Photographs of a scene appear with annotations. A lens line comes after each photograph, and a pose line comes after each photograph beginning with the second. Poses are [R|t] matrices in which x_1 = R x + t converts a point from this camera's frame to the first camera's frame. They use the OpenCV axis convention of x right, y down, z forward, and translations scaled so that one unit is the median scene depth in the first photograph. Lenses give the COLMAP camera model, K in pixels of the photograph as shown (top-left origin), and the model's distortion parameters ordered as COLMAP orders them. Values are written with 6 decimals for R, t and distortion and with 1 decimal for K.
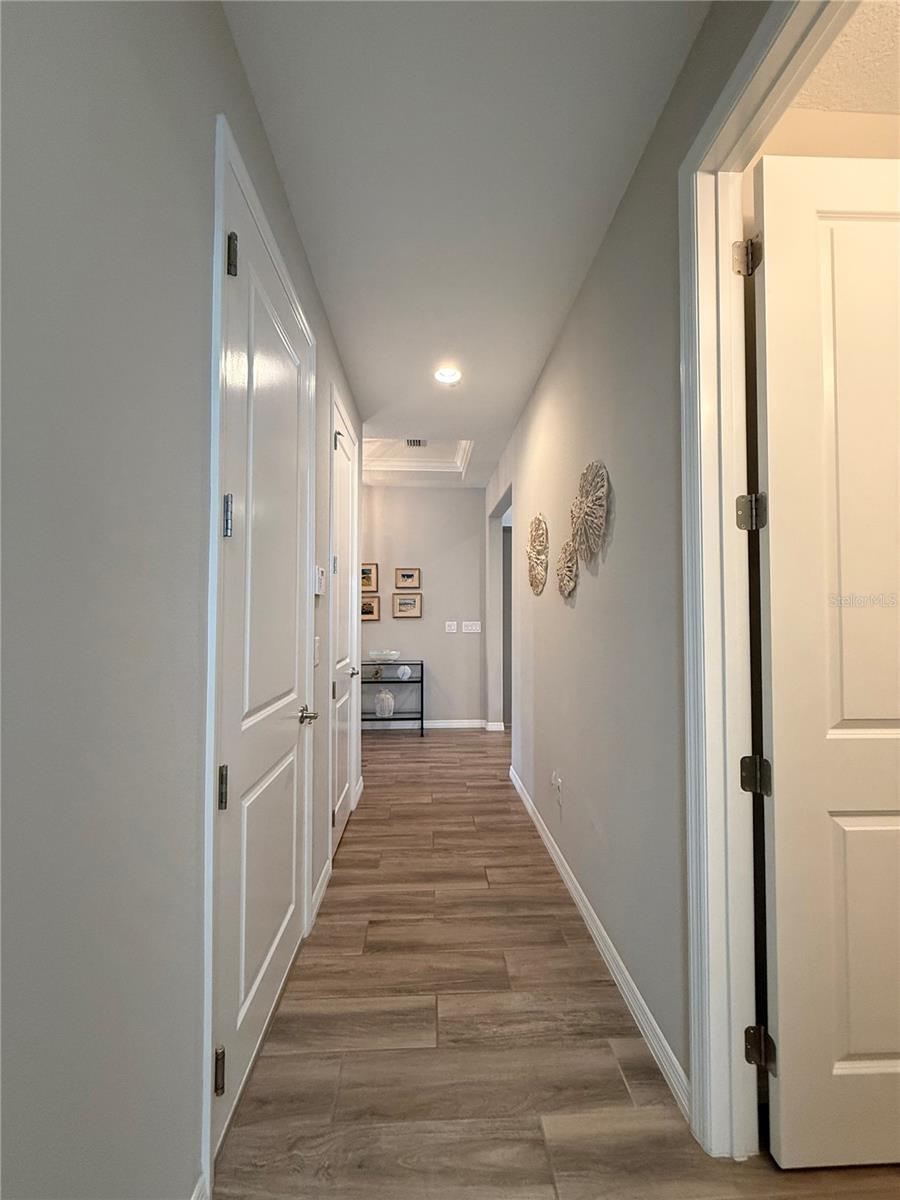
lens RADIAL K [[480.7, 0, 449.5], [0, 480.7, 600.7], [0, 0, 1]] dist [0.000126, 0.000339]
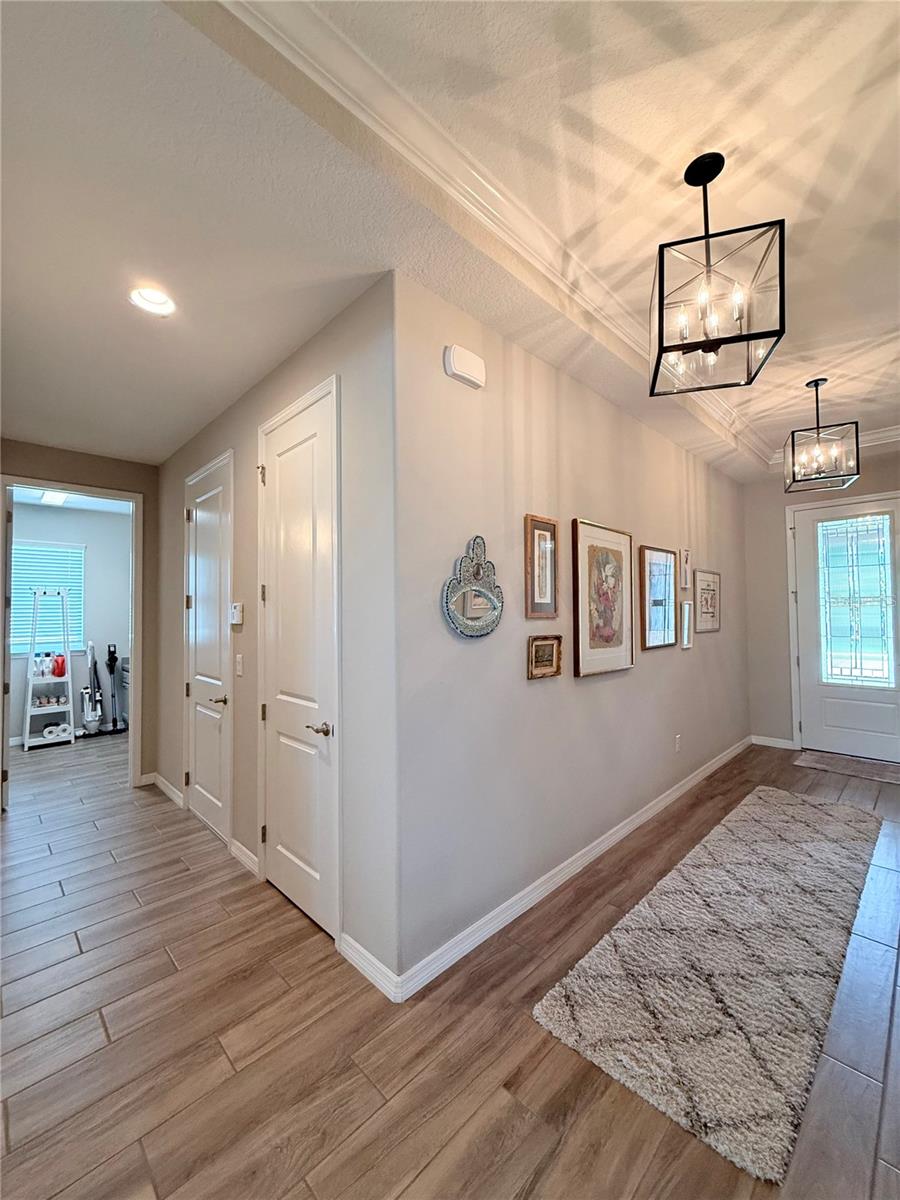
lens RADIAL K [[480.7, 0, 459.1], [0, 480.7, 597.0], [0, 0, 1]] dist [0.000126, 0.000339]
pose [[-0.737500, -0.010738, -0.675261, 0.100917], [0.035180, 0.997905, -0.054292, 0.002311], [0.674430, -0.063796, -0.735578, 1.329444]]
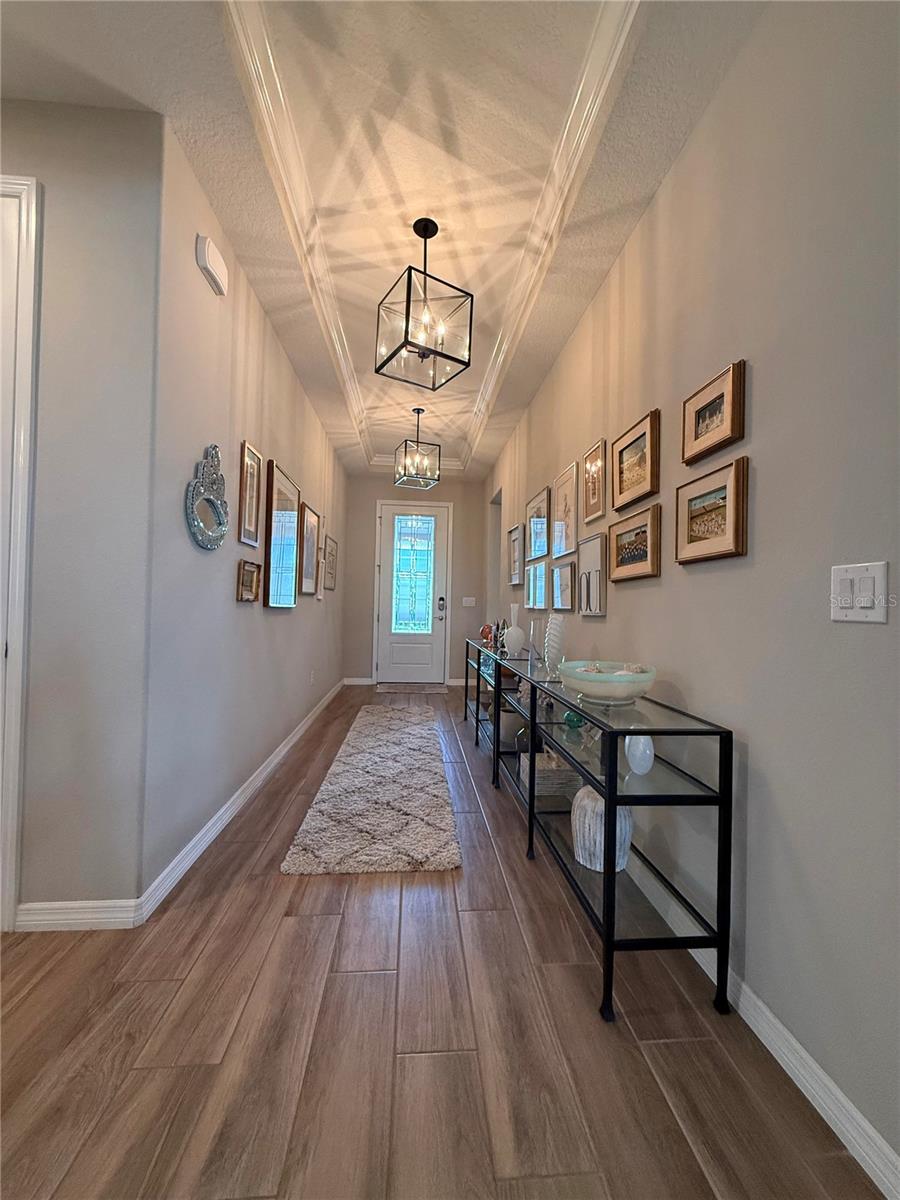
lens RADIAL K [[480.7, 0, 449.6], [0, 480.7, 602.5], [0, 0, 1]] dist [0.000126, 0.000339]
pose [[0.040956, -0.006916, -0.999137, 0.260026], [0.012546, 0.999901, -0.006407, 0.084547], [0.999082, -0.012273, 0.041038, 1.187497]]
